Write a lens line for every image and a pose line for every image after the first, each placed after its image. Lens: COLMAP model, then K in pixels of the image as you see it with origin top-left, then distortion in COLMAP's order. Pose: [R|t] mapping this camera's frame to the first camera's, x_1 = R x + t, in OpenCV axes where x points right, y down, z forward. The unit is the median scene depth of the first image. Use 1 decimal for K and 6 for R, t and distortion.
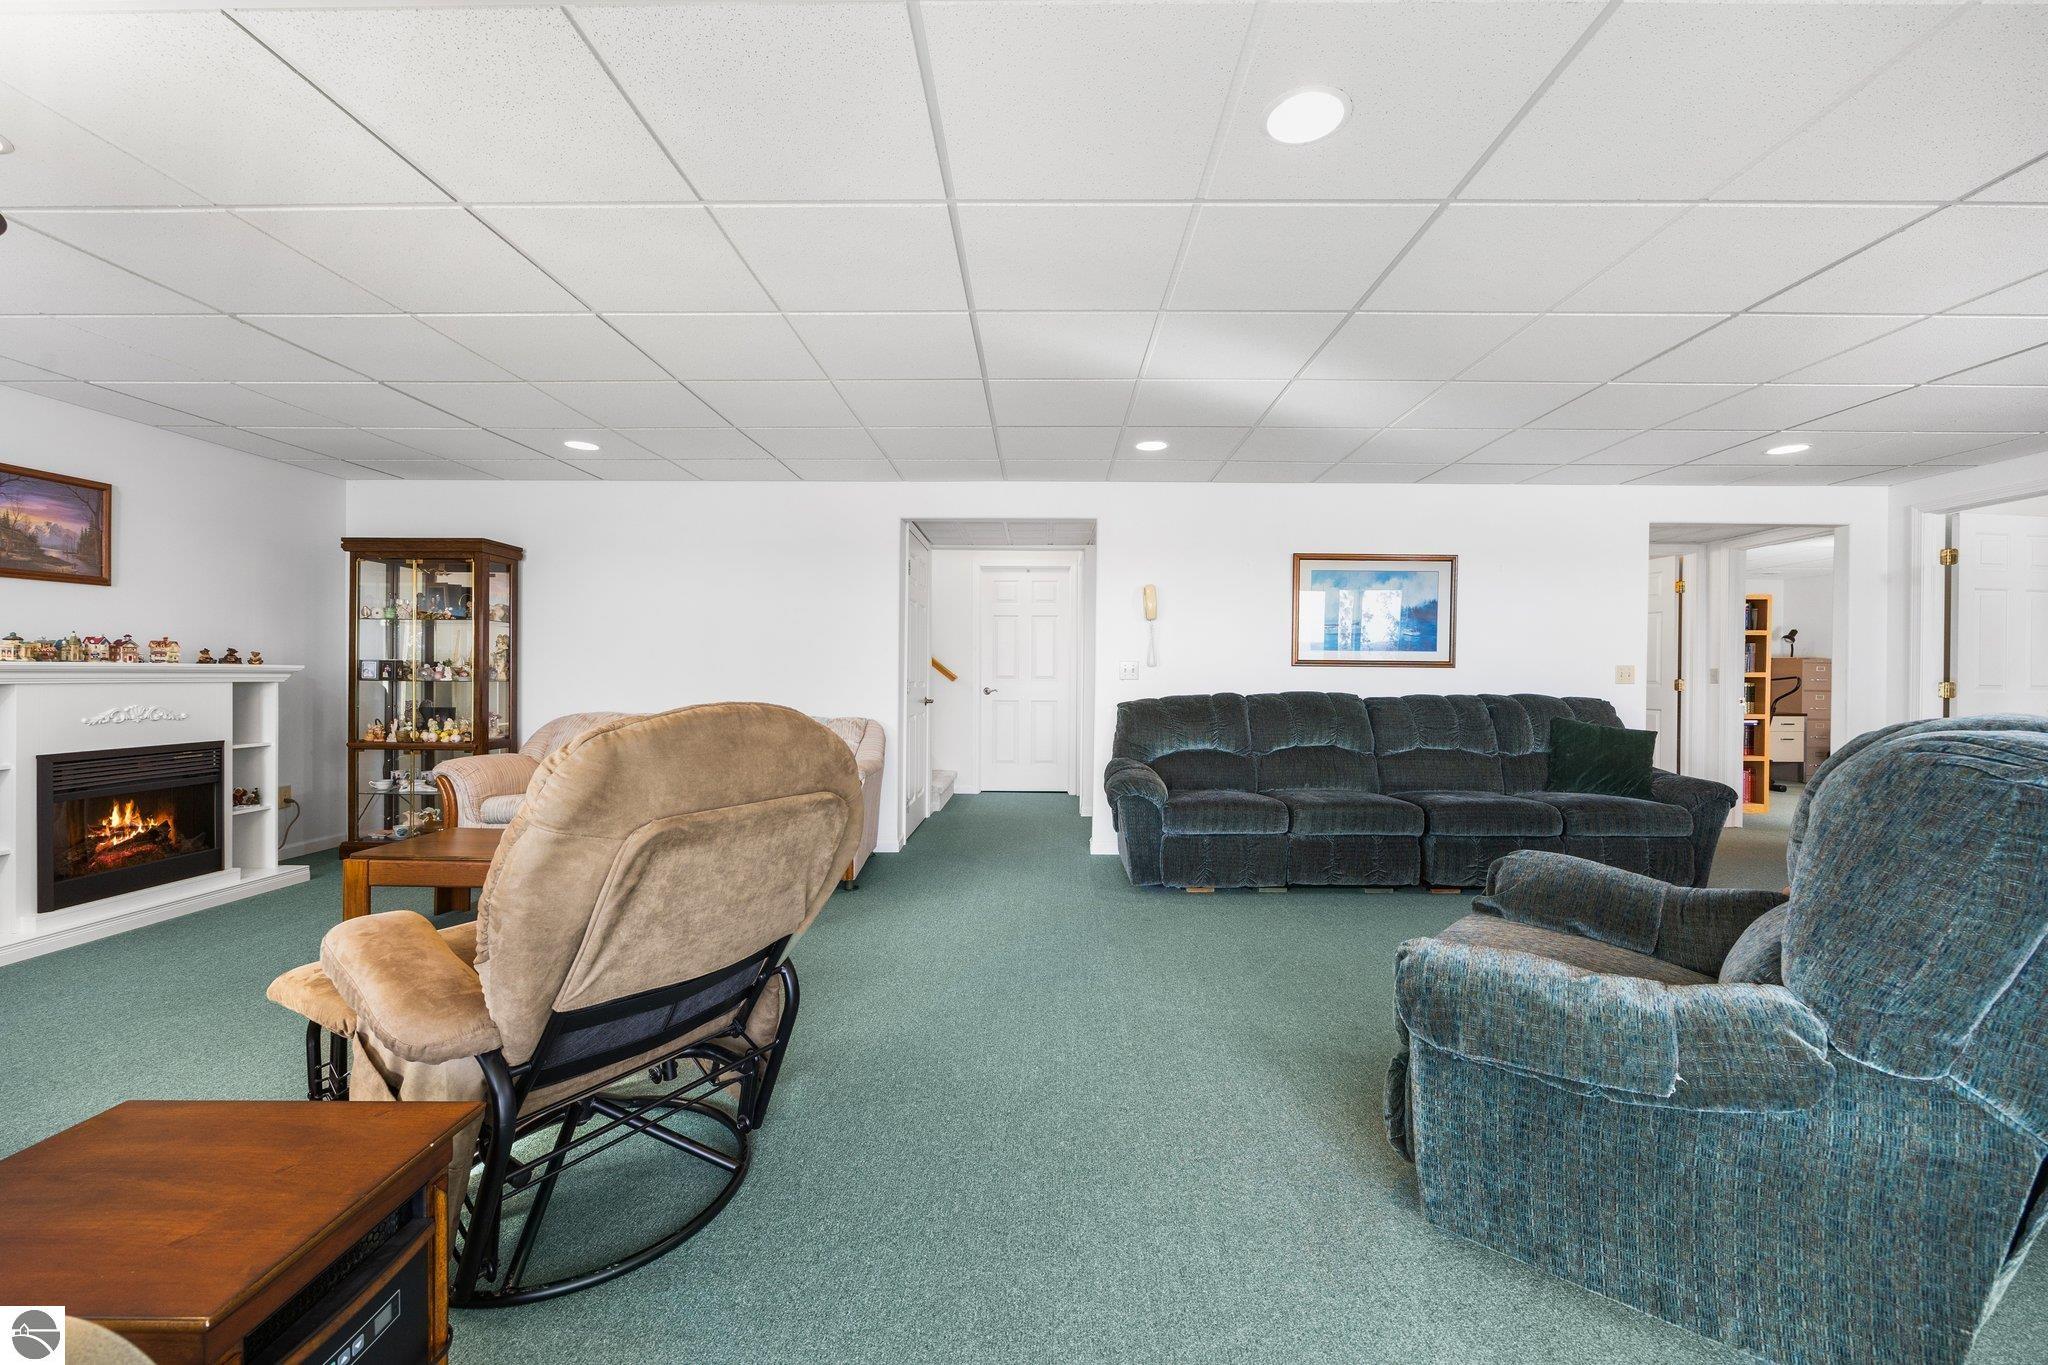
lens RADIAL K [[828.1, 0, 1016.3], [0, 828.1, 679.3], [0, 0, 1]] dist [-0.002295, -0.000437]
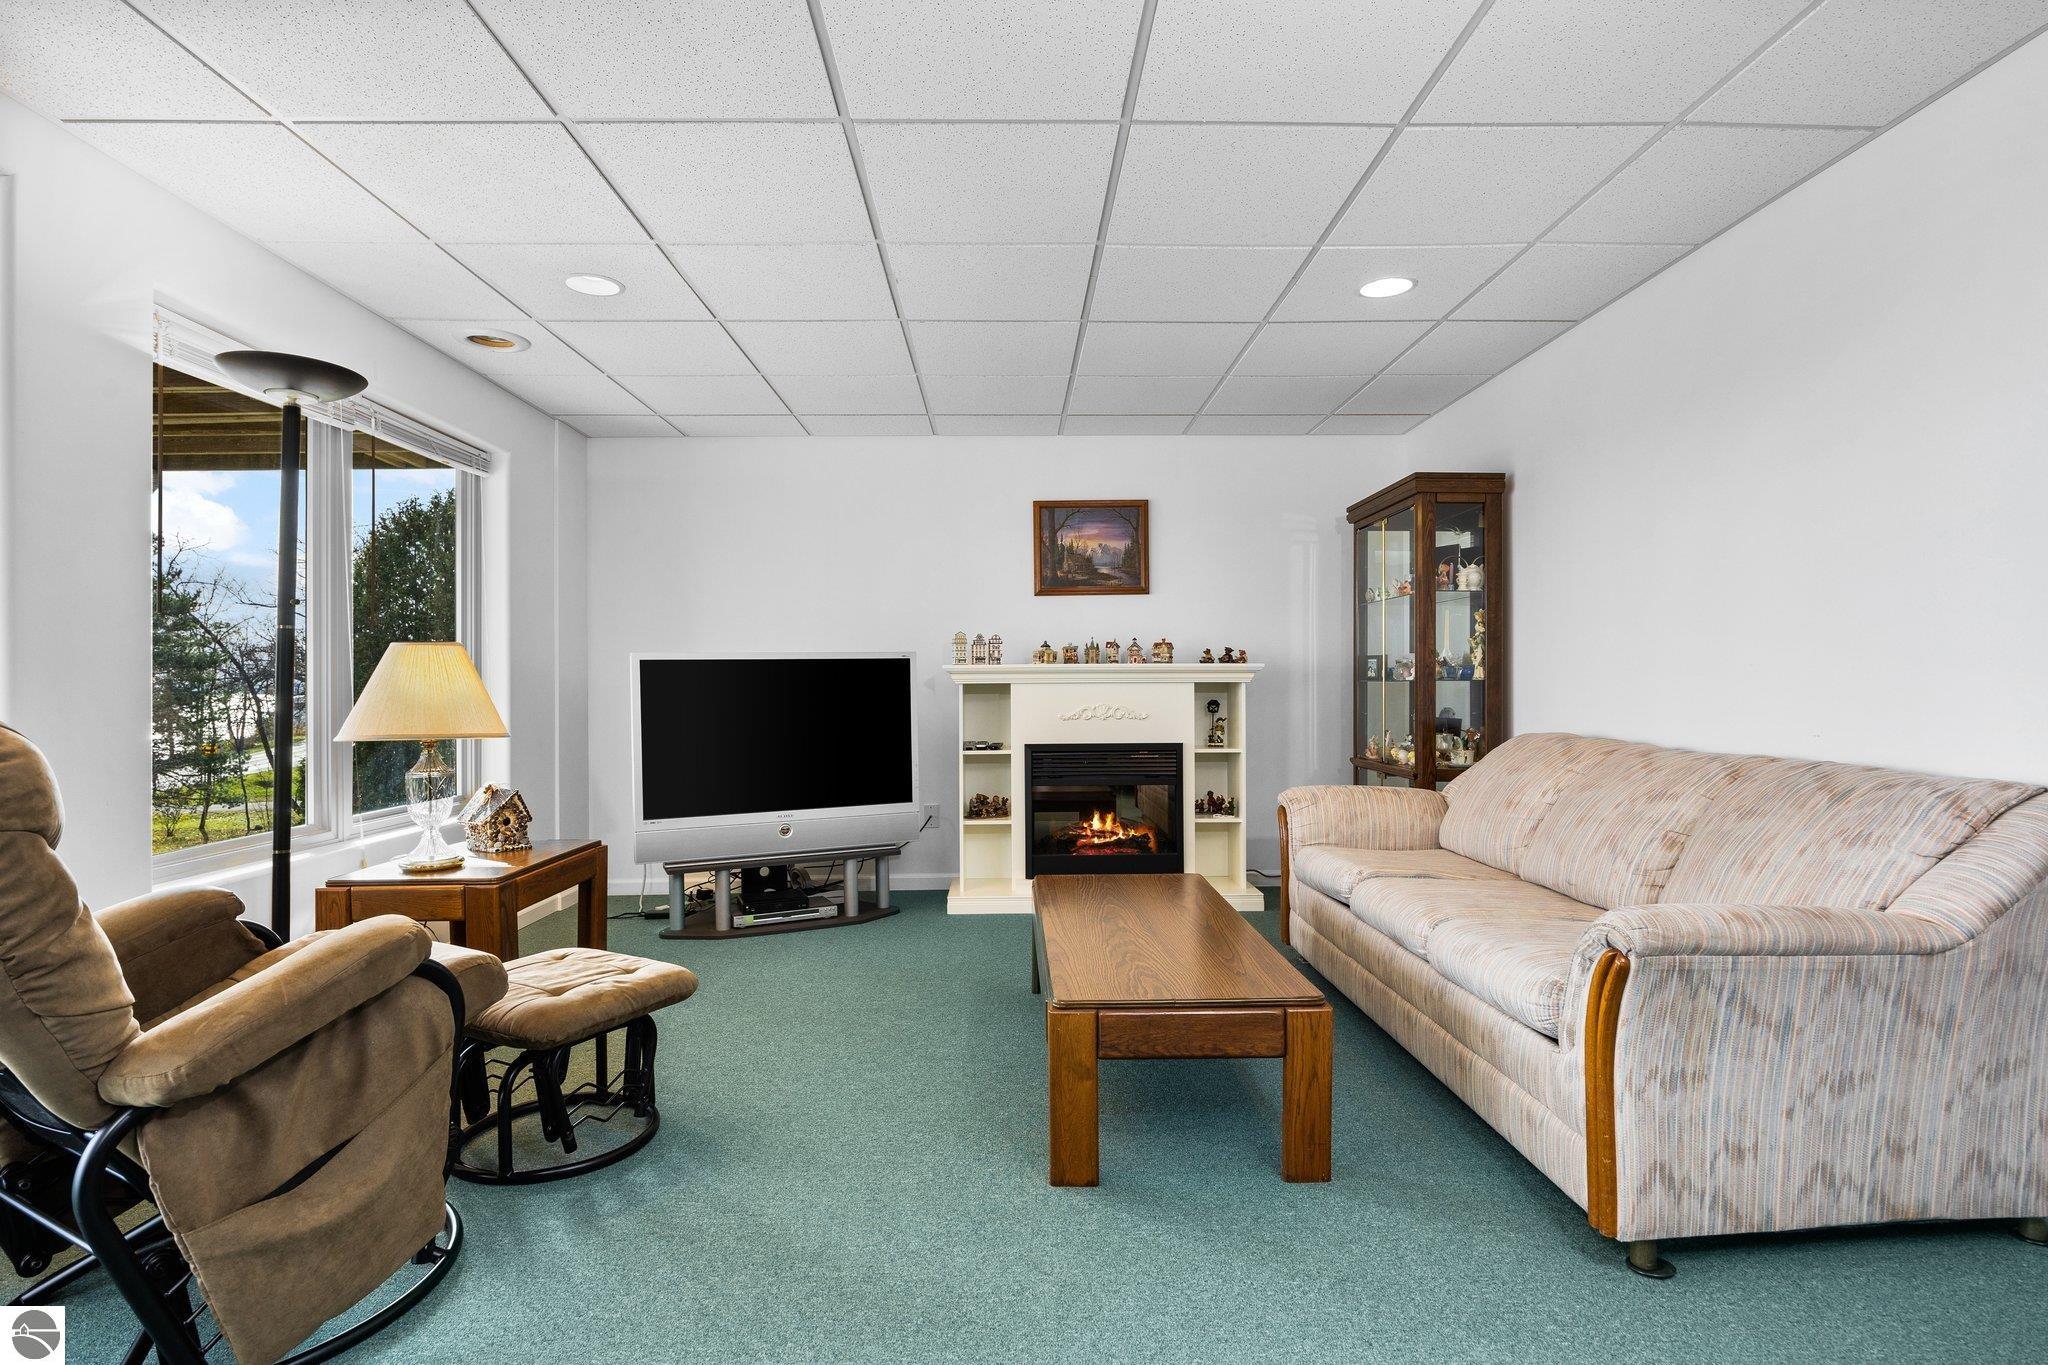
lens RADIAL K [[1060.3, 0, 1033.4], [0, 1060.3, 676.5], [0, 0, 1]] dist [0.001020, 0.000250]
pose [[0.058422, -0.009567, -0.998246, 0.284992], [0.004653, 0.999946, -0.009311, 0.007340], [0.998281, -0.004101, 0.058463, 0.803622]]
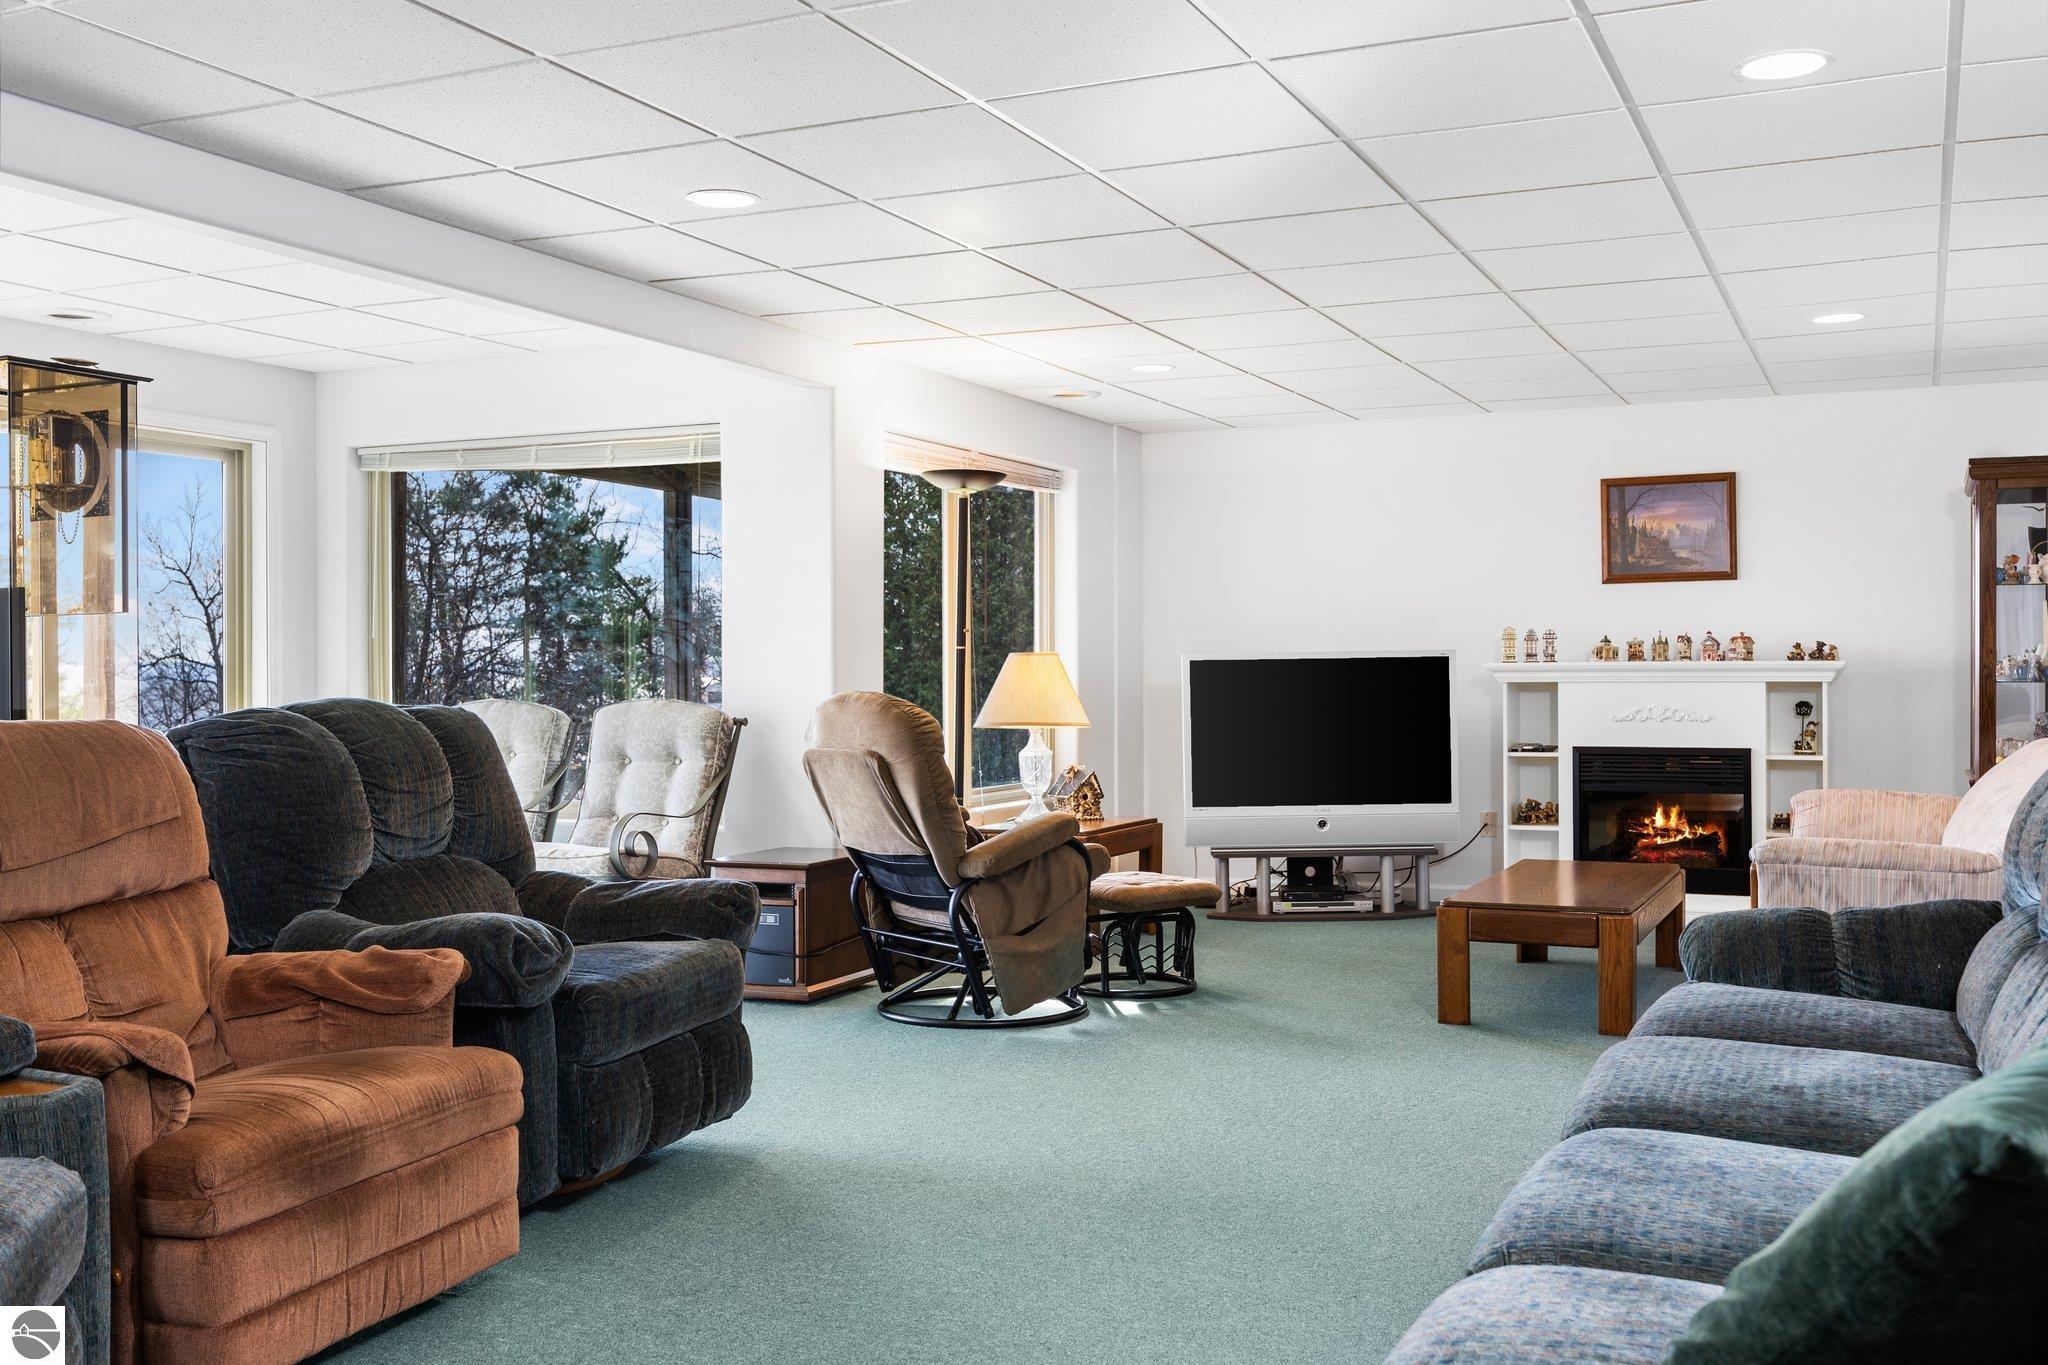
lens RADIAL K [[2000.3, 0, 1022.1], [0, 2000.3, 684.2], [0, 0, 1]] dist [0.014275, 0.000000]
pose [[-0.380600, 0.007377, -0.924710, 1.389688], [0.003420, 0.999973, 0.006569, -0.011858], [0.924733, -0.000662, -0.380615, 1.167147]]
